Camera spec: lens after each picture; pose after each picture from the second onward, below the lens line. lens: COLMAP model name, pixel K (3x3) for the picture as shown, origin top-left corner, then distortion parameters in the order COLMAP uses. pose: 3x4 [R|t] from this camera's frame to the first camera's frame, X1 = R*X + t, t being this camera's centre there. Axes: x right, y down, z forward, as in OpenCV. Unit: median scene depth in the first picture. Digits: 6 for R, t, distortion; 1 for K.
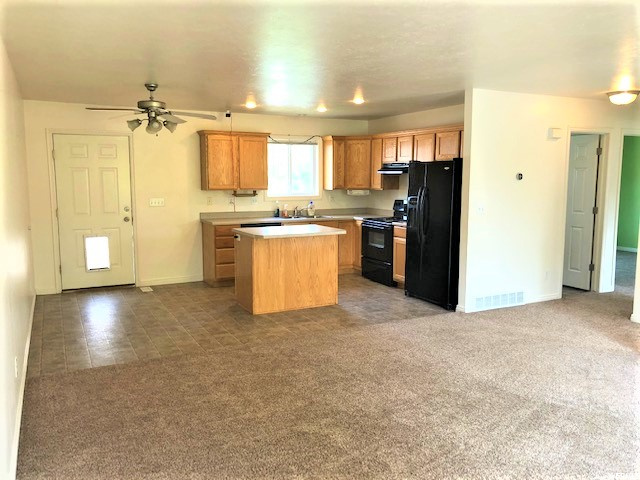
lens RADIAL K [[533.7, 0, 315.6], [0, 533.7, 241.7], [0, 0, 1]] dist [0.080535, -0.007326]
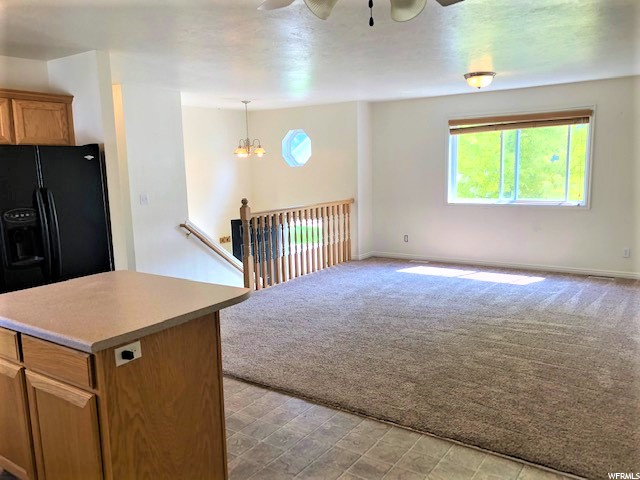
lens RADIAL K [[533.7, 0, 315.6], [0, 533.7, 241.7], [0, 0, 1]] dist [0.080535, -0.007326]
pose [[-0.468495, -0.128039, 0.874139, -0.453413], [0.131120, 0.968407, 0.212120, -0.125329], [-0.873682, 0.213994, -0.436905, 0.951337]]
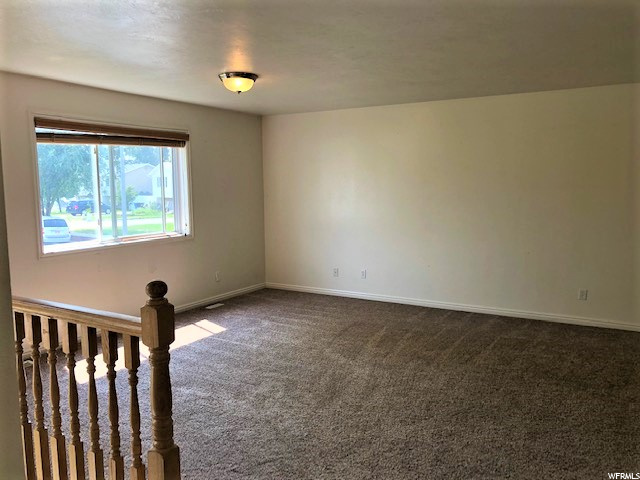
lens RADIAL K [[533.7, 0, 315.6], [0, 533.7, 241.7], [0, 0, 1]] dist [0.080535, -0.007326]
pose [[-0.851191, 0.064150, -0.520920, 0.490964], [-0.058628, 0.974670, 0.215826, -0.112868], [0.521571, 0.214250, -0.825870, 0.940036]]
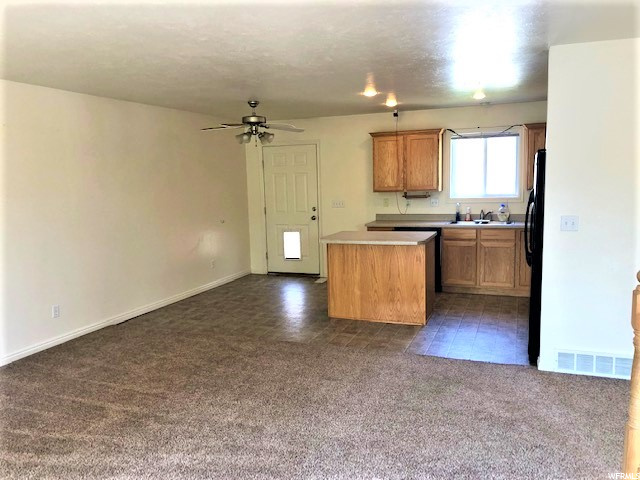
lens RADIAL K [[533.7, 0, 315.6], [0, 533.7, 241.7], [0, 0, 1]] dist [0.080535, -0.007326]
pose [[0.656347, 0.074084, -0.750813, 0.523024], [-0.070300, 0.996843, 0.036905, -0.034053], [0.751177, 0.028560, 0.659483, 0.272281]]
